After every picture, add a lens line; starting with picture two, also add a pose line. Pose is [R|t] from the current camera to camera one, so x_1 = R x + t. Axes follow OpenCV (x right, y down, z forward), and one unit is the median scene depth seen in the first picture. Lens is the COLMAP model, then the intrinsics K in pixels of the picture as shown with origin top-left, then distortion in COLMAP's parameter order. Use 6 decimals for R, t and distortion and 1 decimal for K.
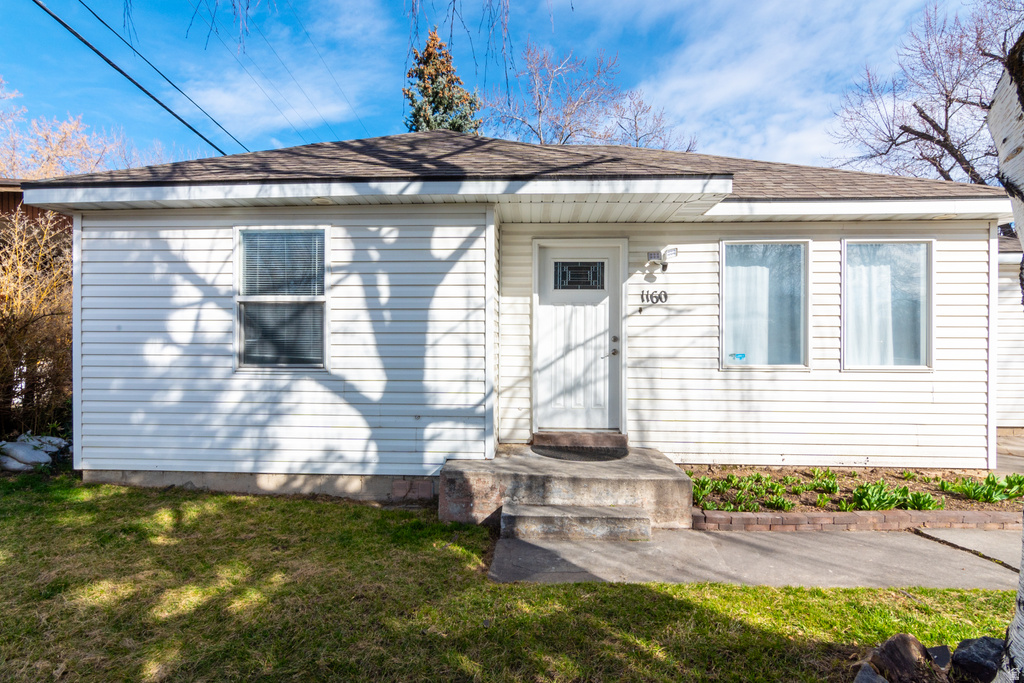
lens RADIAL K [[485.5, 0, 511.2], [0, 485.5, 338.6], [0, 0, 1]] dist [-0.000484, 0.000085]
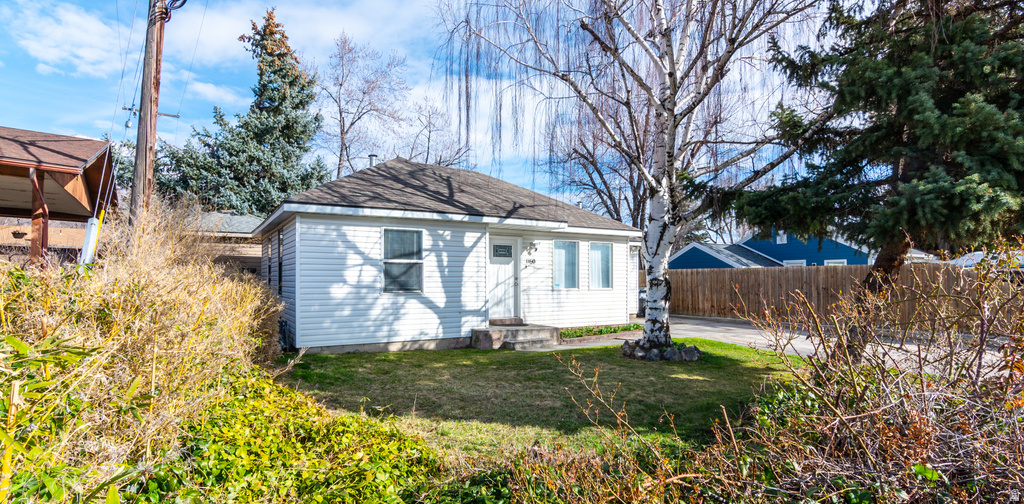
lens RADIAL K [[508.4, 0, 512.0], [0, 508.4, 252.1], [0, 0, 1]] dist [-0.000973, -0.000034]
pose [[0.817528, 0.023713, 0.575400, -1.360645], [-0.003330, 0.999330, -0.036453, -0.043247], [-0.575879, 0.027886, 0.817059, -1.114869]]
